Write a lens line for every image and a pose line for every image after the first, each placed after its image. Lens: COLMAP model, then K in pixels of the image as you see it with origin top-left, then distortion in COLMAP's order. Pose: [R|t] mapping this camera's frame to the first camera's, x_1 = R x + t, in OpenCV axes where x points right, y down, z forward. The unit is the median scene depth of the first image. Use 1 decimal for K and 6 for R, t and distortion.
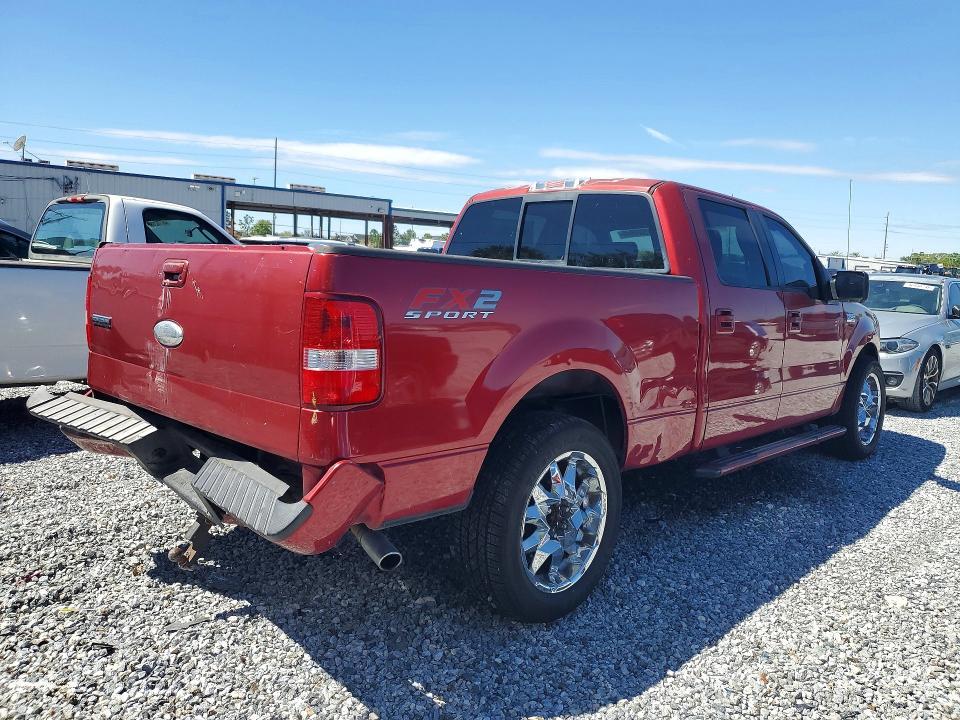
lens RADIAL K [[749.2, 0, 476.4], [0, 749.2, 359.2], [0, 0, 1]] dist [0.011248, -0.000221]
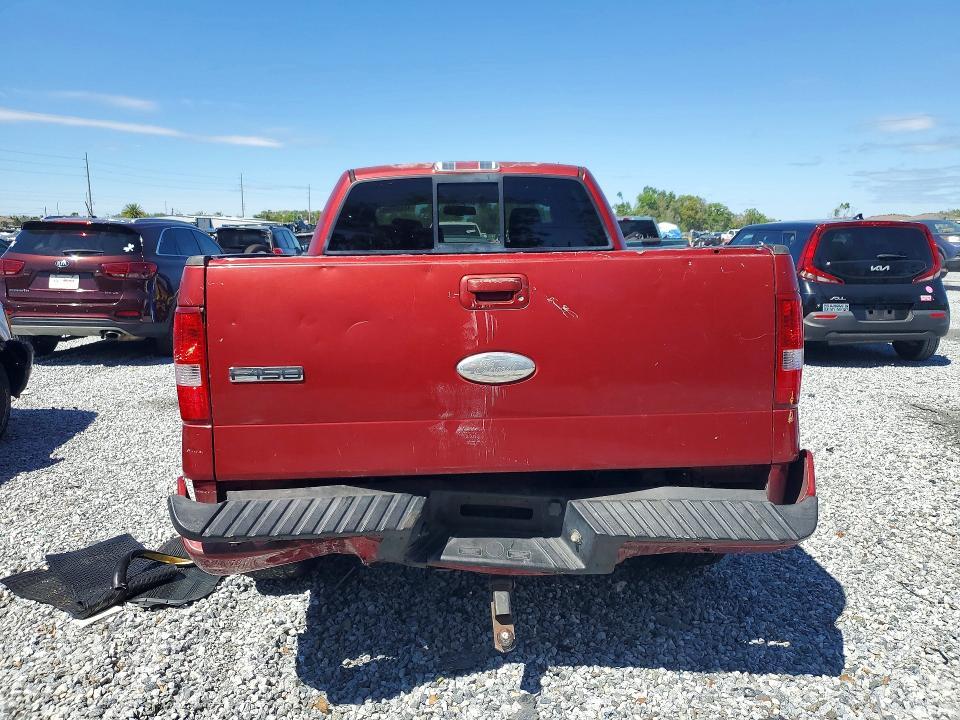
lens RADIAL K [[749.2, 0, 478.3], [0, 749.2, 358.1], [0, 0, 1]] dist [0.011248, -0.000221]
pose [[0.696148, -0.162491, 0.699267, -0.638949], [0.127727, 0.986541, 0.102088, -0.083356], [-0.706444, 0.018247, 0.707534, 0.302003]]
